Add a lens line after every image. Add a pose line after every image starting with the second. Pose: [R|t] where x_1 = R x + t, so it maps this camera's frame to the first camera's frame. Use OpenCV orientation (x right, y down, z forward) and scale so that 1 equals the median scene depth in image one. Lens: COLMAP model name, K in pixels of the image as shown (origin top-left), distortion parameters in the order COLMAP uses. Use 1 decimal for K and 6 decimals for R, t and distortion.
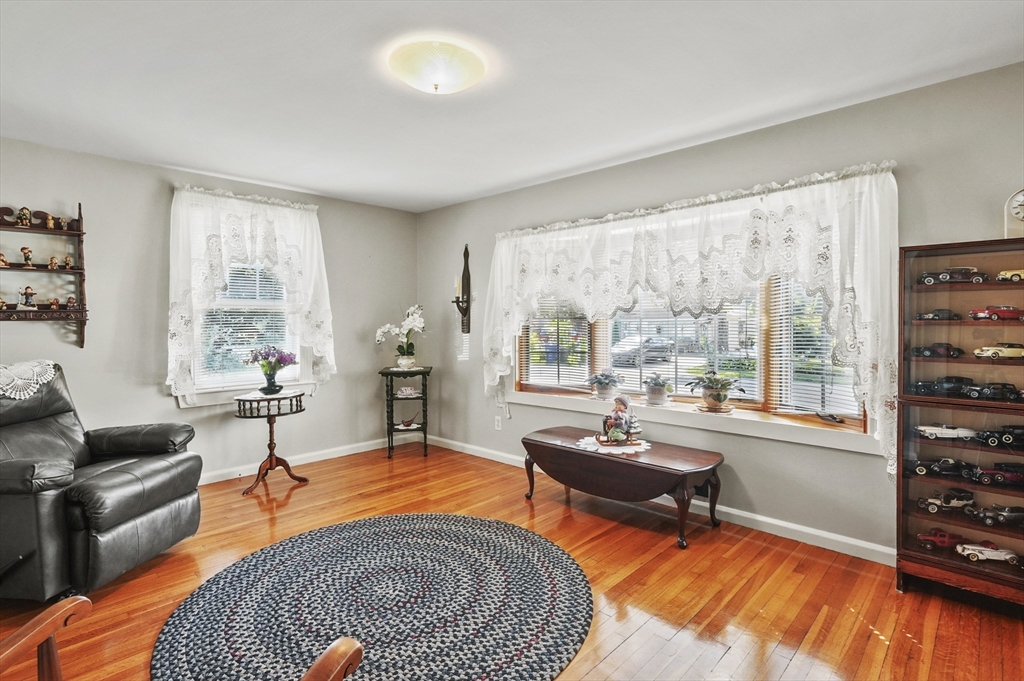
lens RADIAL K [[504.1, 0, 511.5], [0, 504.1, 319.7], [0, 0, 1]] dist [0.000812, -0.000049]
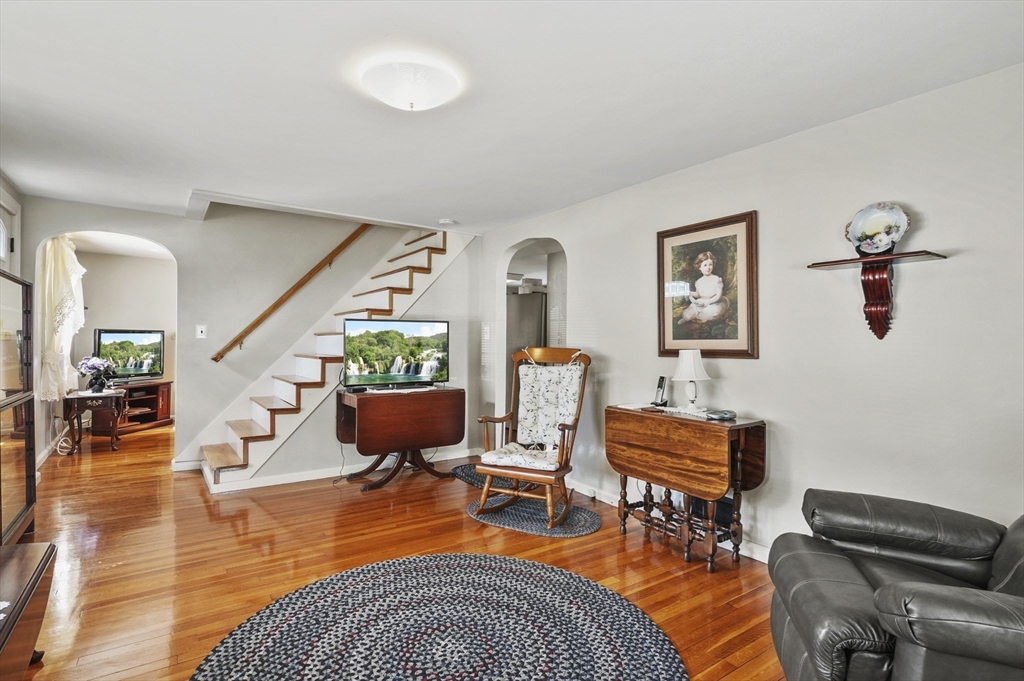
lens RADIAL K [[508.0, 0, 512.0], [0, 508.0, 340.5], [0, 0, 1]] dist [-0.000726, -0.000203]
pose [[-0.978093, -0.007070, 0.208046, -0.384379], [-0.008230, 0.999955, -0.004708, 0.009097], [-0.208004, -0.006317, -0.978108, 1.348730]]
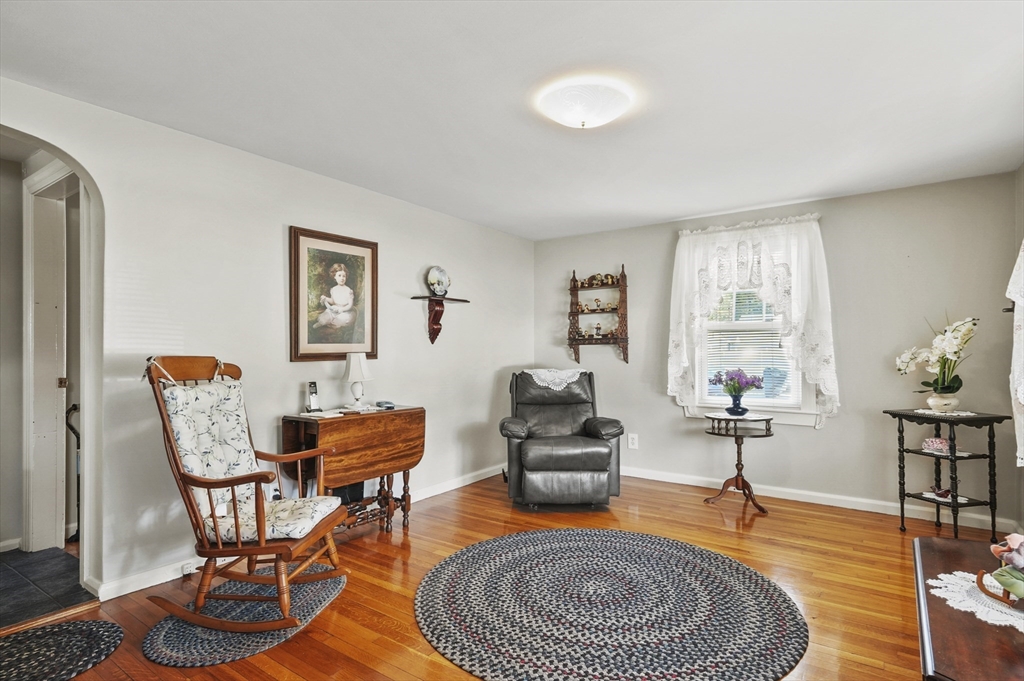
lens RADIAL K [[533.3, 0, 512.0], [0, 533.3, 340.5], [0, 0, 1]] dist [0.001081, 0.000314]
pose [[0.144184, -0.014348, -0.989447, 0.652750], [0.004487, 0.999894, -0.013846, 0.010556], [0.989541, -0.002443, 0.144233, 0.483687]]
